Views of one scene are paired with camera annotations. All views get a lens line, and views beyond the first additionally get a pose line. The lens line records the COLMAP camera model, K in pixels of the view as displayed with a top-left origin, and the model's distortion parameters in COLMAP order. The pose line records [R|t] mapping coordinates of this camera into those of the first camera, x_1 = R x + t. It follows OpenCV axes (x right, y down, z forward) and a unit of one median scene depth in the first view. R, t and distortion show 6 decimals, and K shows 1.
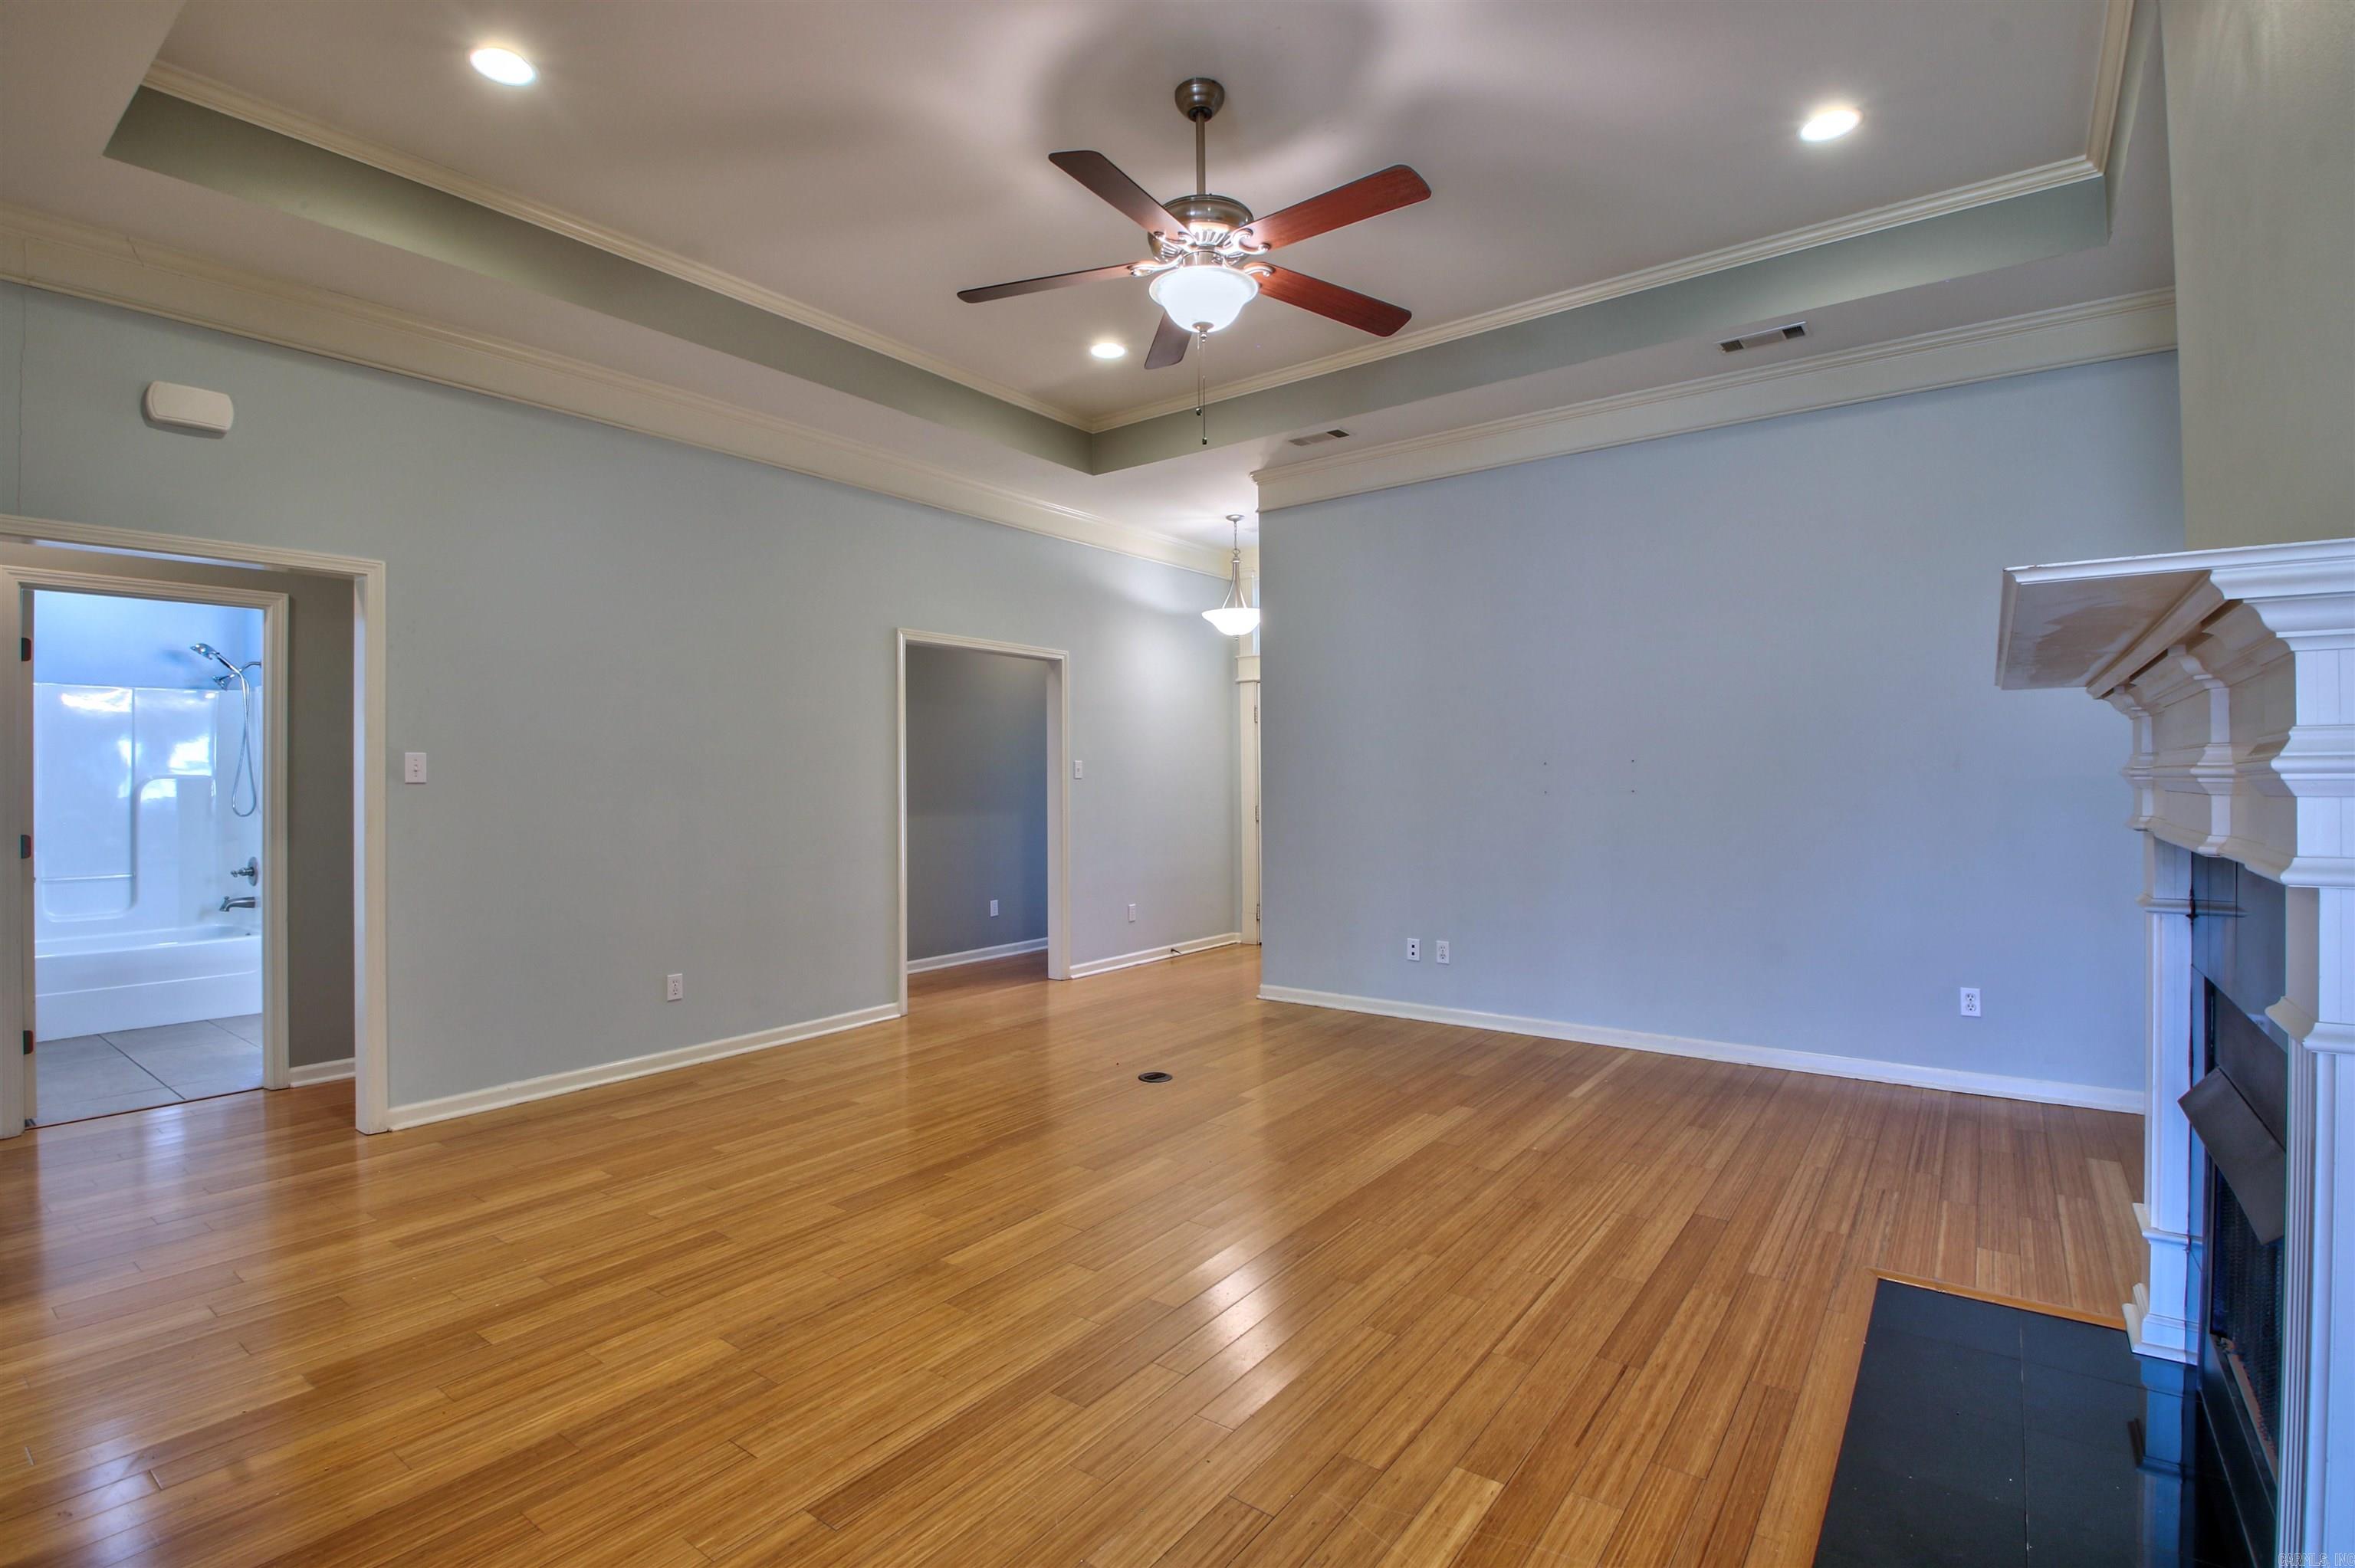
lens RADIAL K [[1088.6, 0, 1178.1], [0, 1088.6, 771.9], [0, 0, 1]] dist [0.007264, -0.018839]
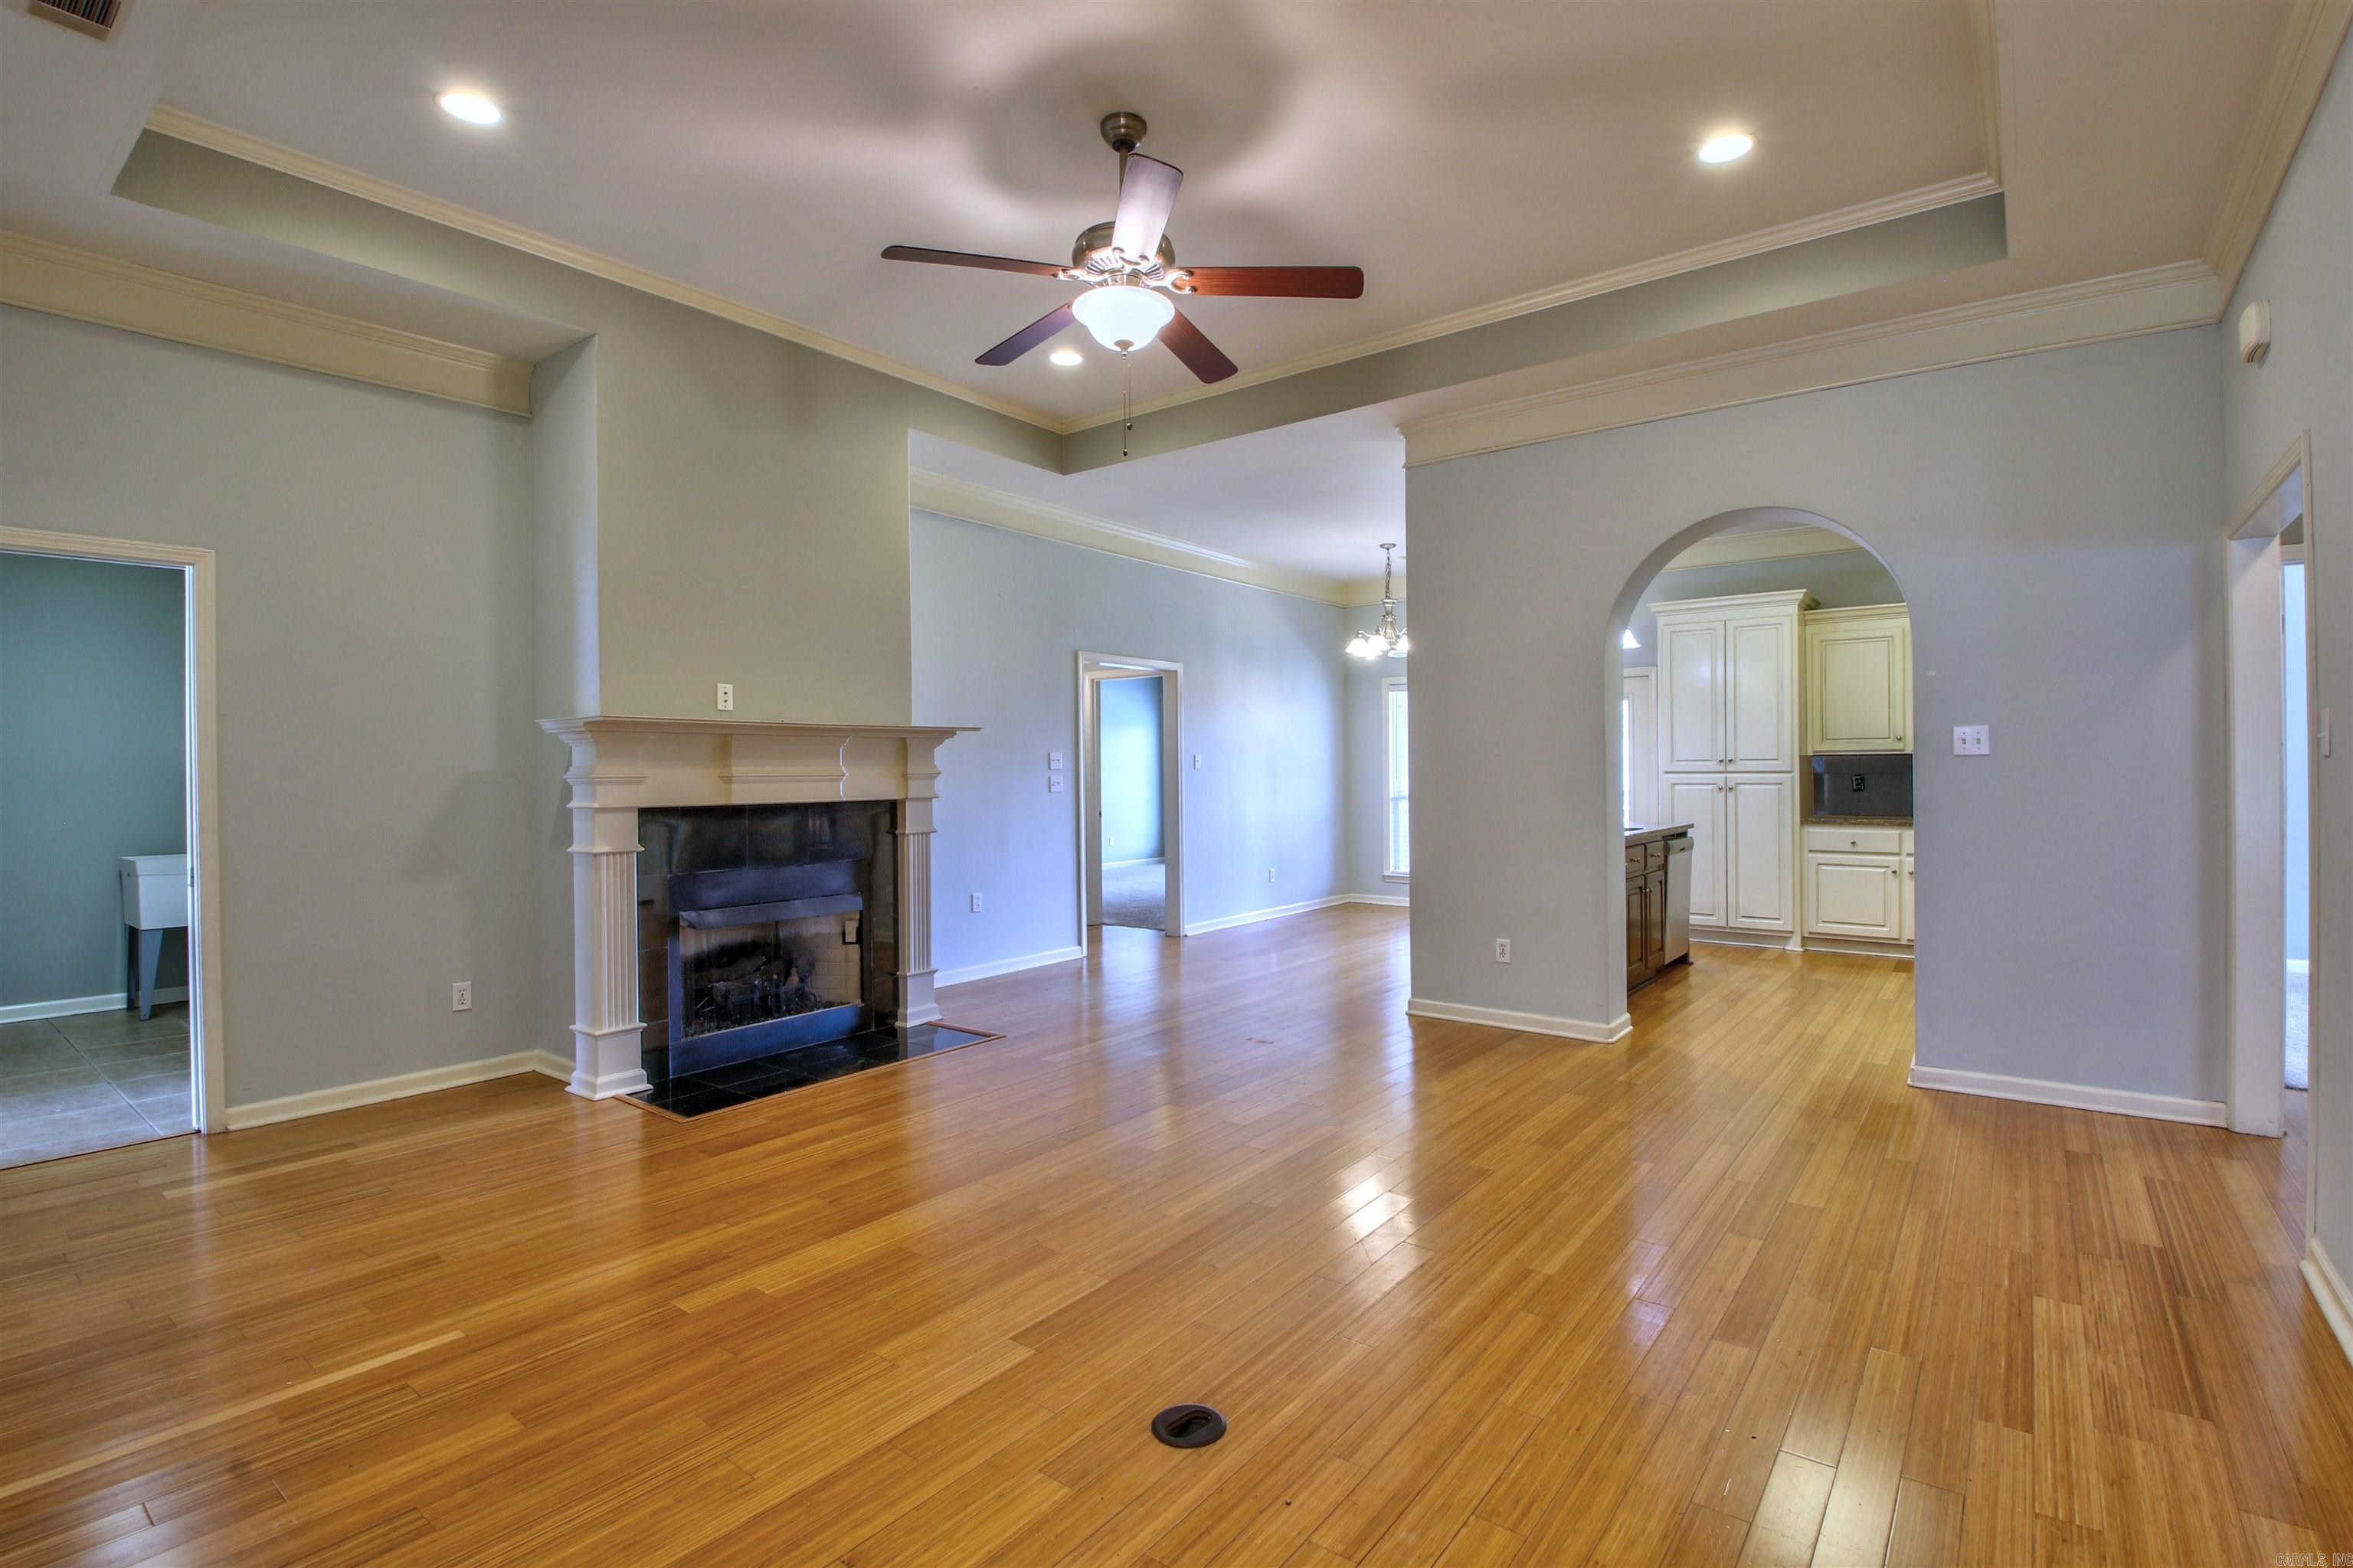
lens RADIAL K [[1087.8, 0, 1176.4], [0, 1087.8, 766.5], [0, 0, 1]] dist [0.007264, -0.018839]
pose [[-0.999636, 0.016957, 0.020970, -0.039776], [0.016686, 0.999776, -0.013020, 0.015627], [-0.021186, -0.012665, -0.999695, 1.873433]]
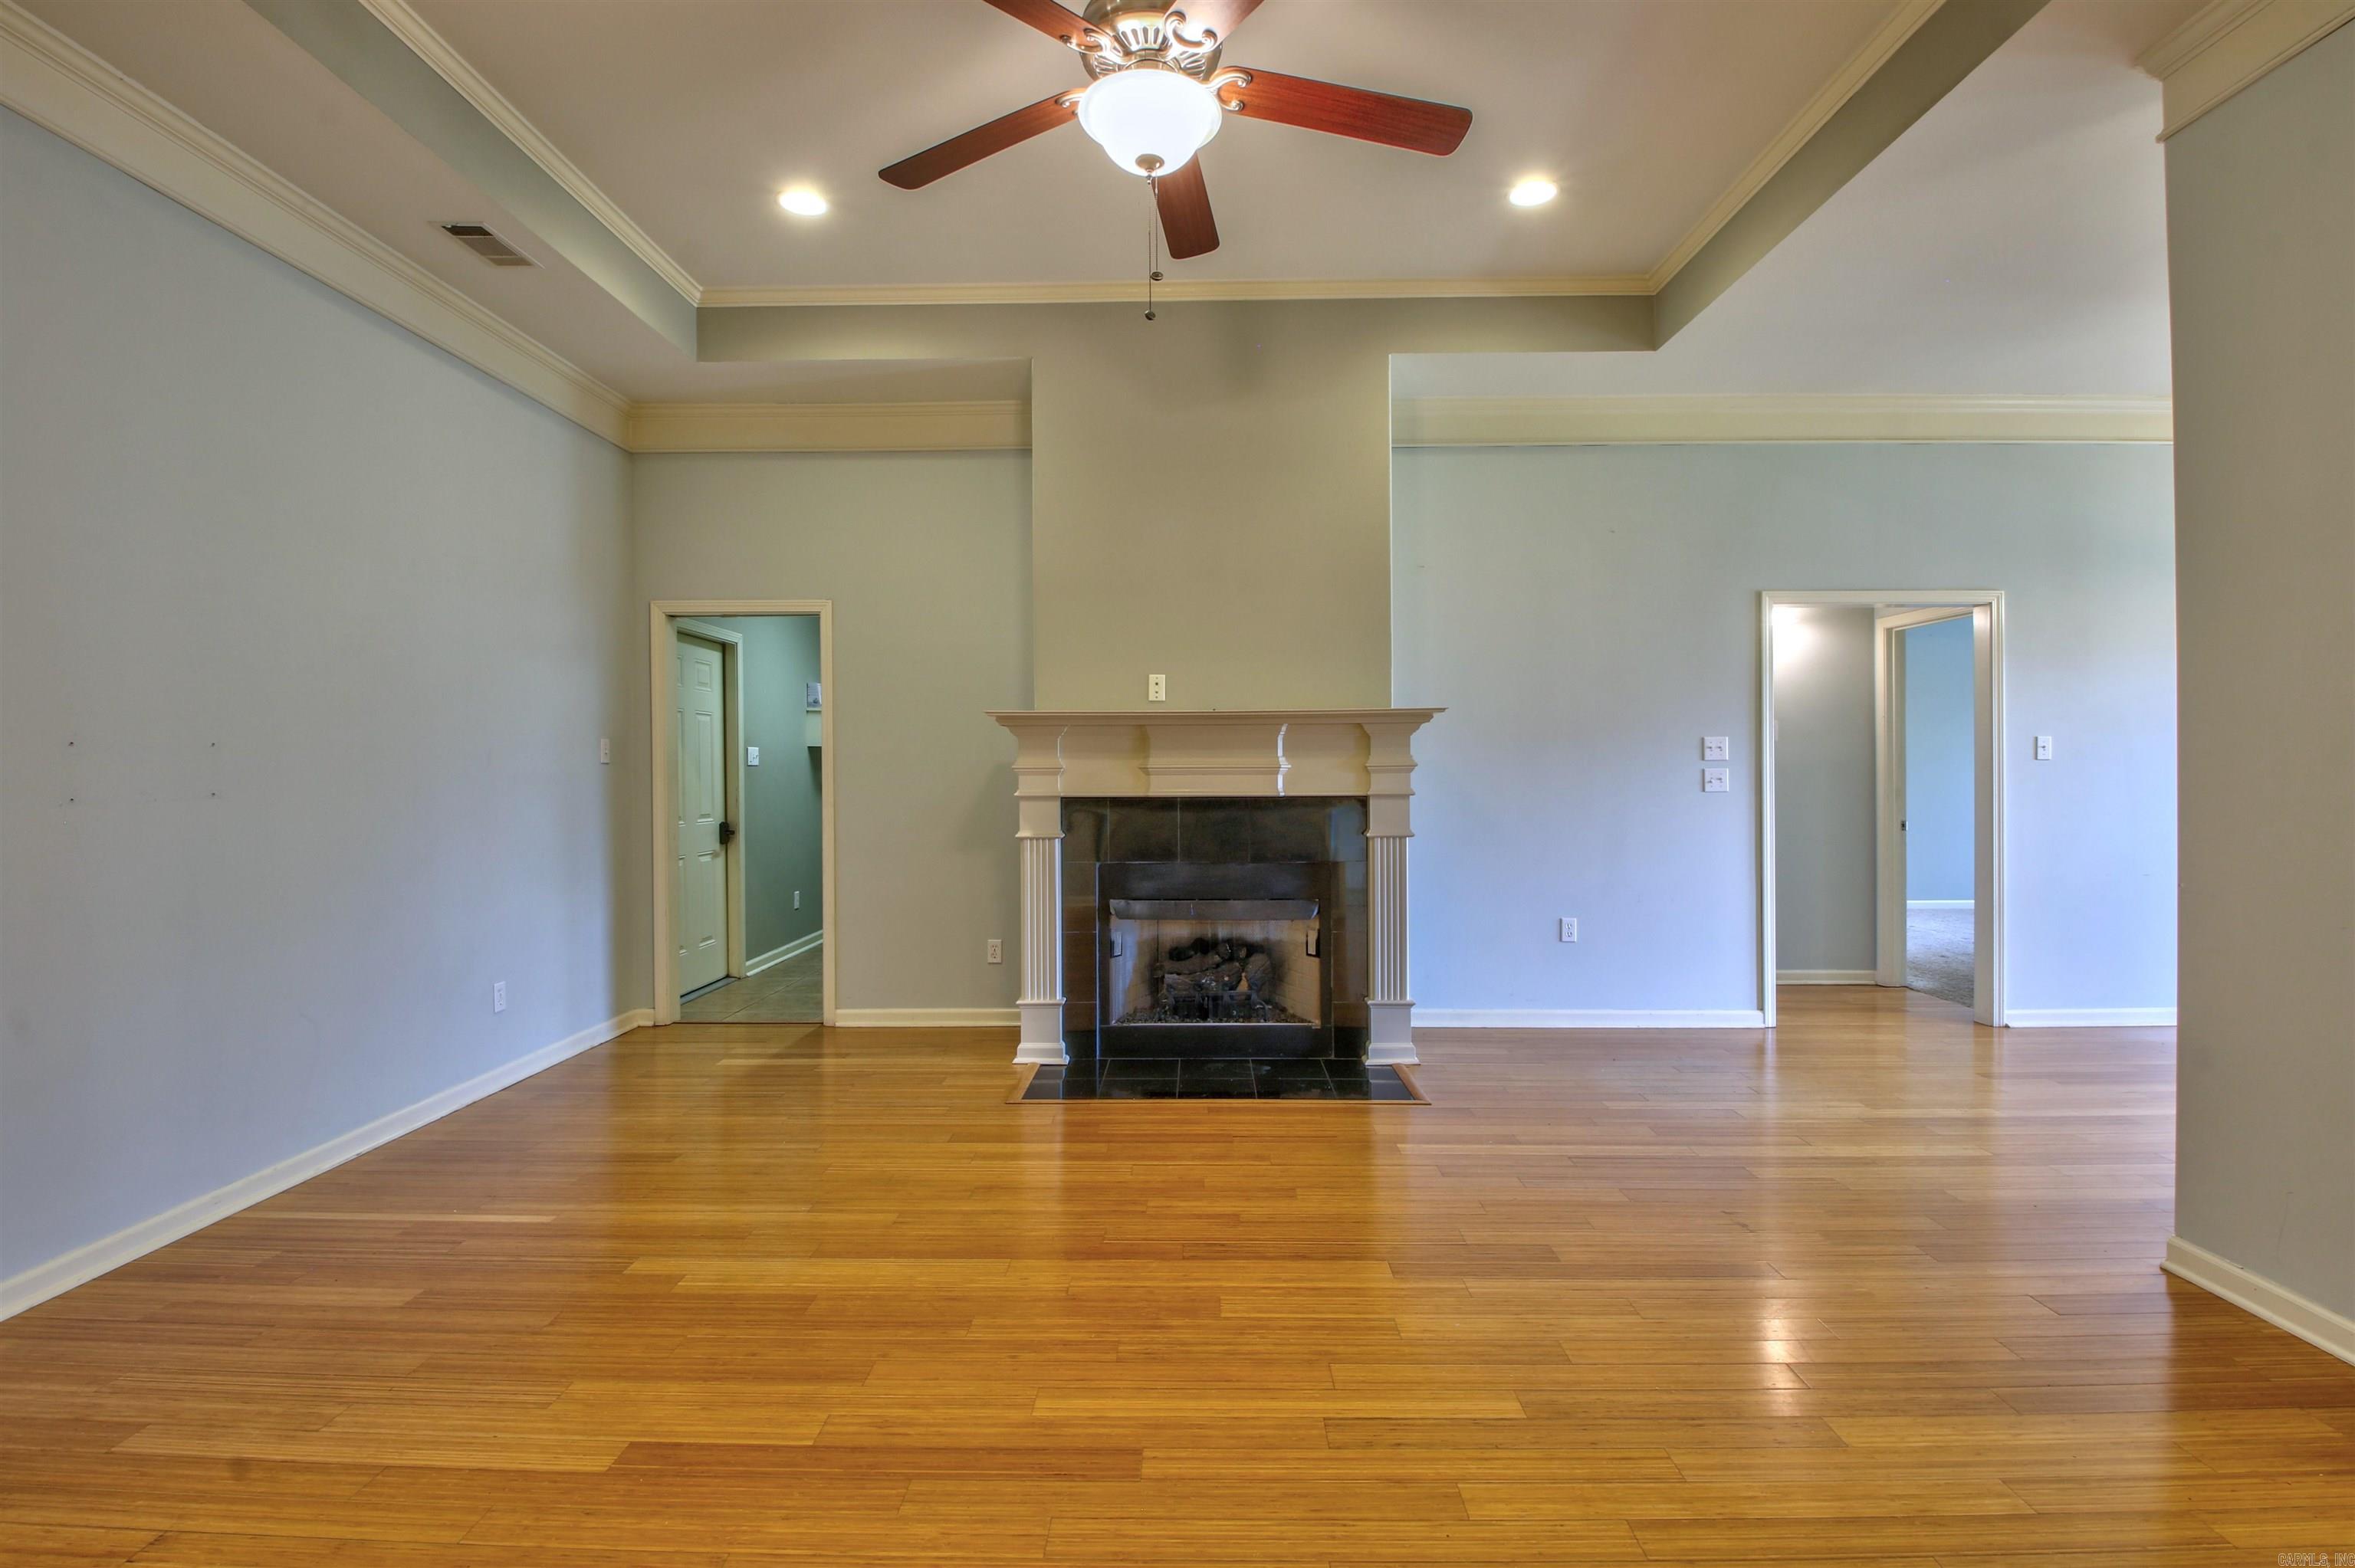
lens RADIAL K [[1088.6, 0, 1181.7], [0, 1088.6, 768.6], [0, 0, 1]] dist [0.007264, -0.018839]
pose [[-0.583069, 0.009164, 0.812371, -0.545997], [0.002535, 0.999952, -0.009461, 0.014500], [-0.812418, -0.003456, -0.583065, 1.292979]]
